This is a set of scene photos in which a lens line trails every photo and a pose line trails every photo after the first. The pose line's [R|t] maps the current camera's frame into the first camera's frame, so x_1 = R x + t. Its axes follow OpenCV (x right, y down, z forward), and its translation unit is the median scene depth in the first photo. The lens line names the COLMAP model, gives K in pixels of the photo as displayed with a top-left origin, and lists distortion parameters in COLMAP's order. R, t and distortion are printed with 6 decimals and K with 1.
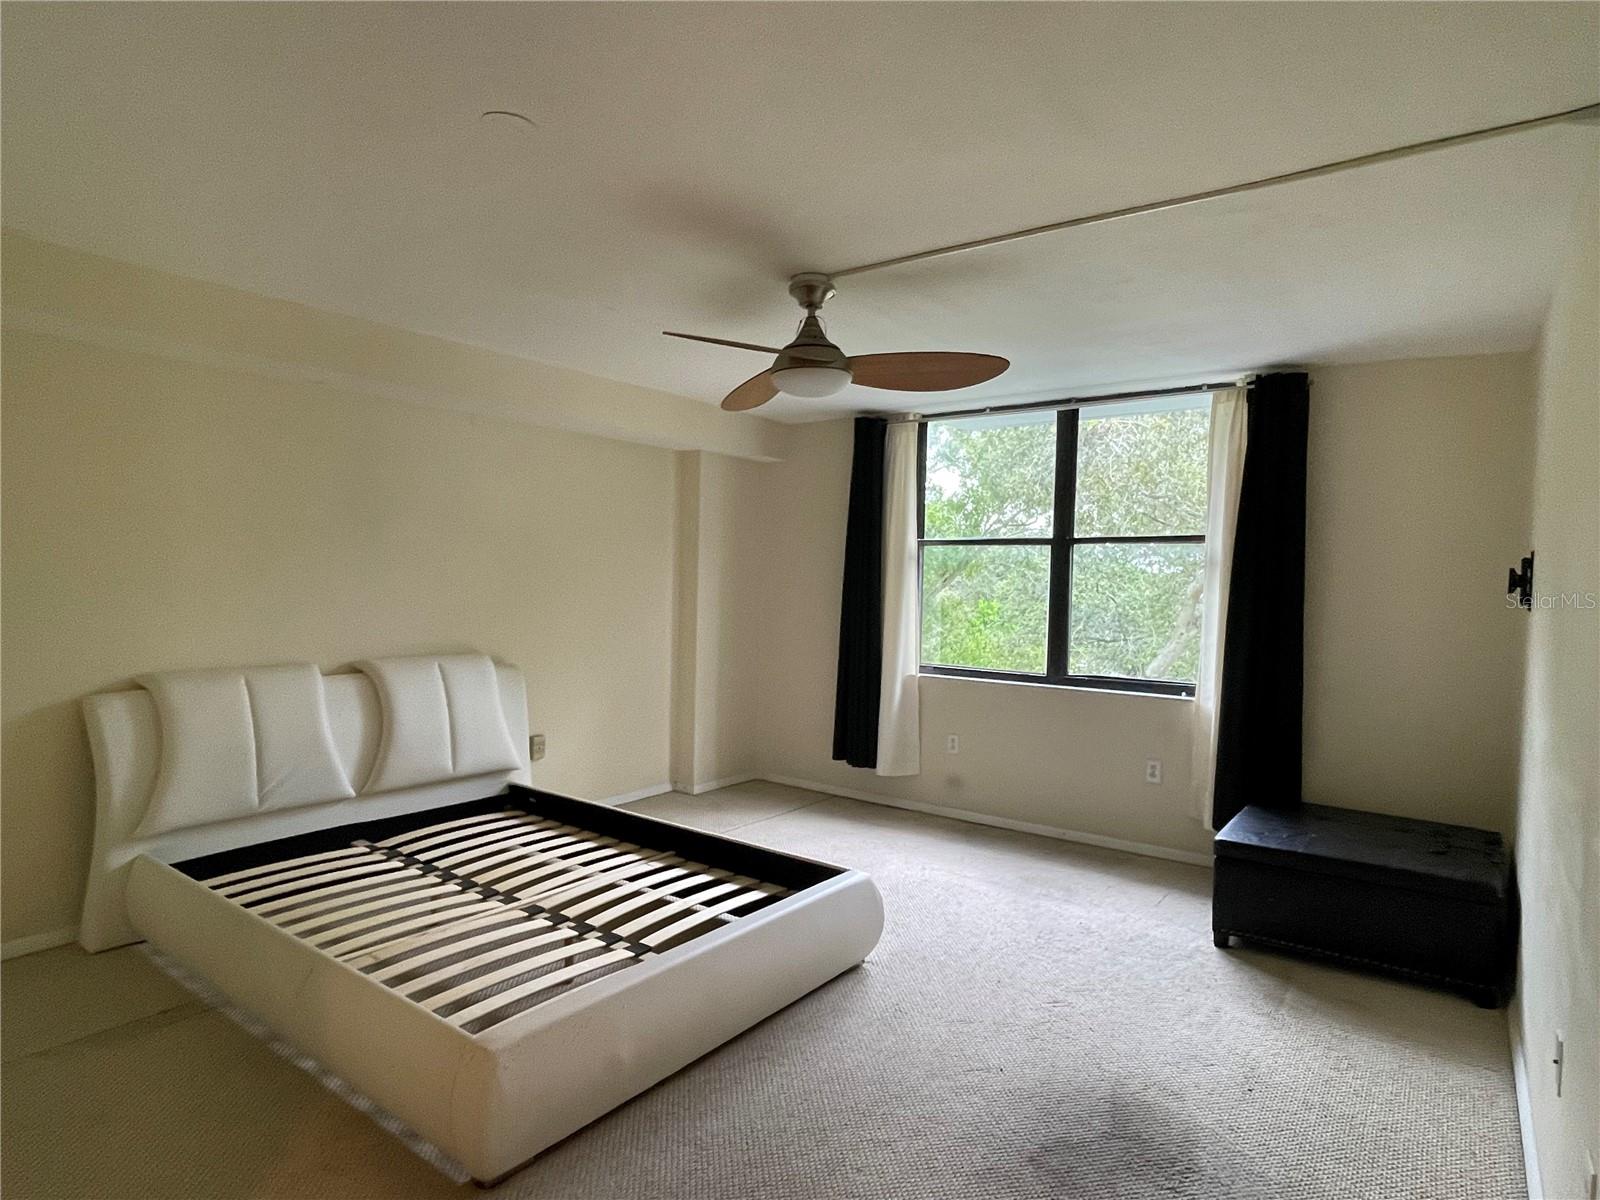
lens RADIAL K [[893.0, 0, 792.1], [0, 893.0, 609.7], [0, 0, 1]] dist [0.004341, -0.022207]
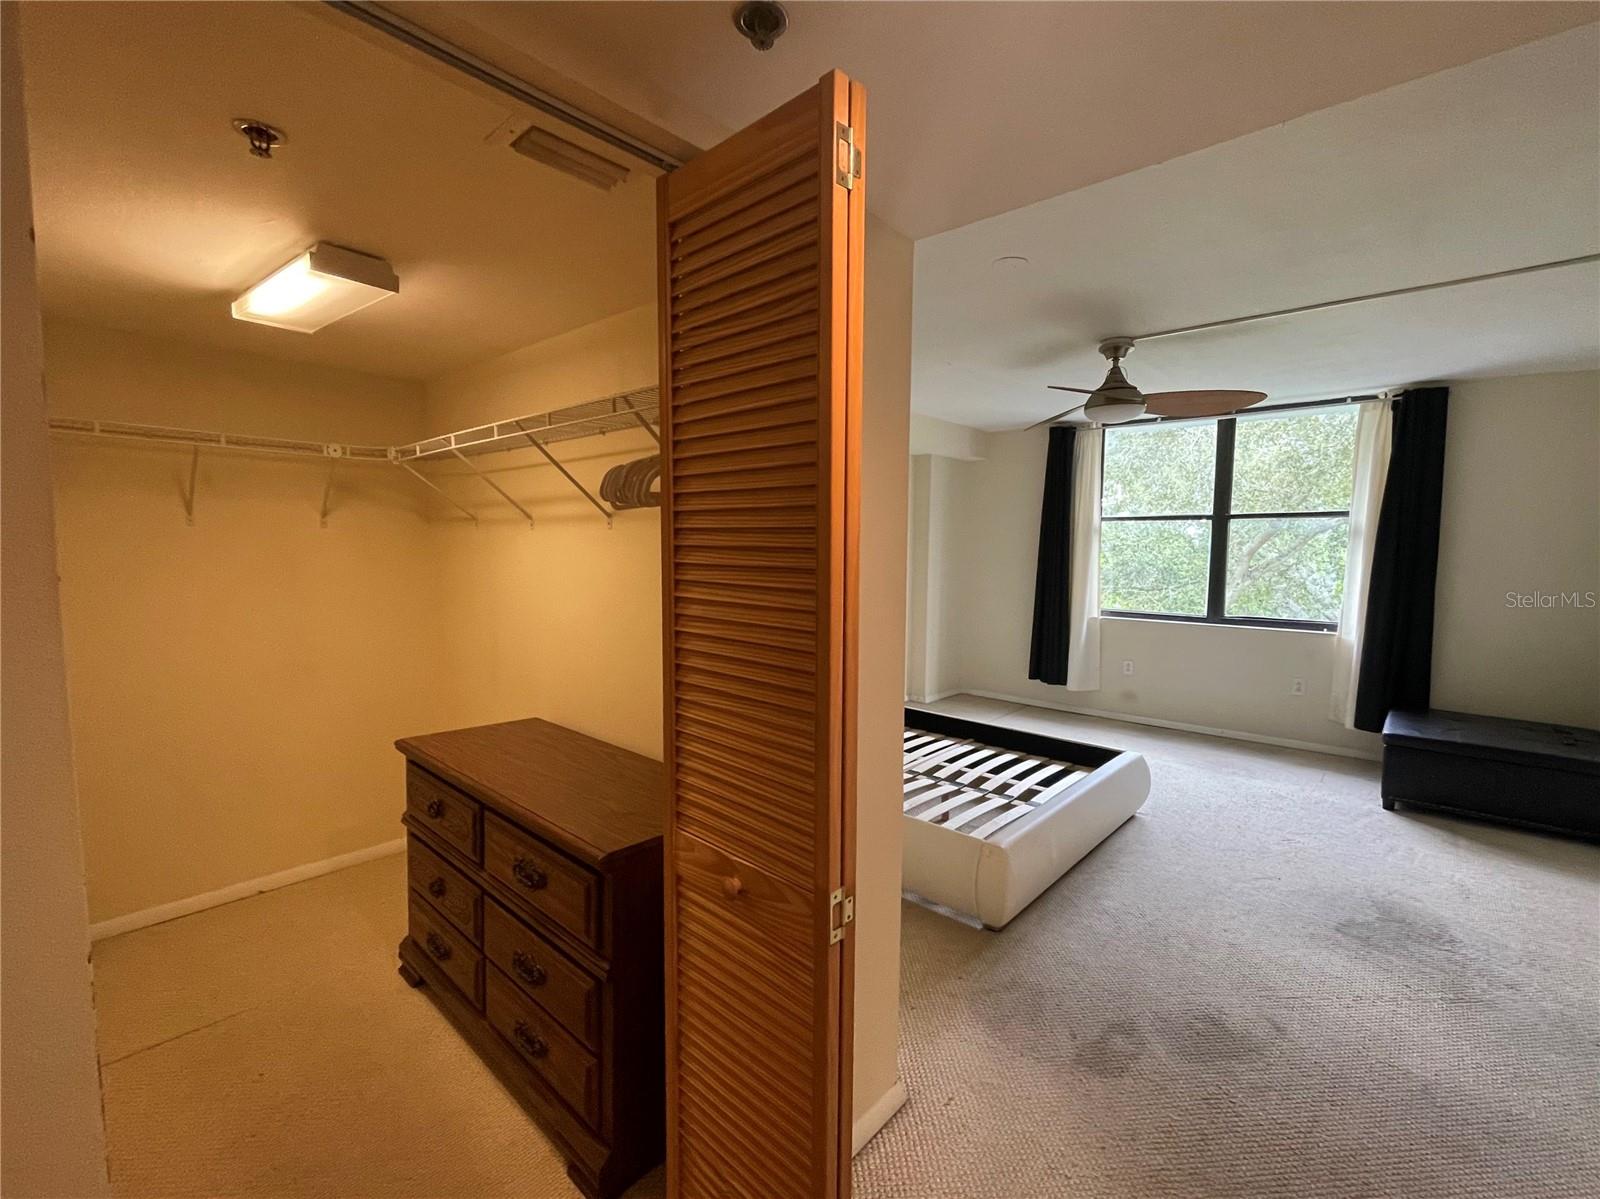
lens RADIAL K [[700.0, 0, 799.8], [0, 700.0, 600.0], [0, 0, 1]] dist [-0.002662, -0.000162]
pose [[0.995633, -0.007651, -0.093042, -0.268915], [0.011860, 0.998927, 0.044778, -0.007455], [0.092600, -0.045686, 0.994655, -0.127979]]
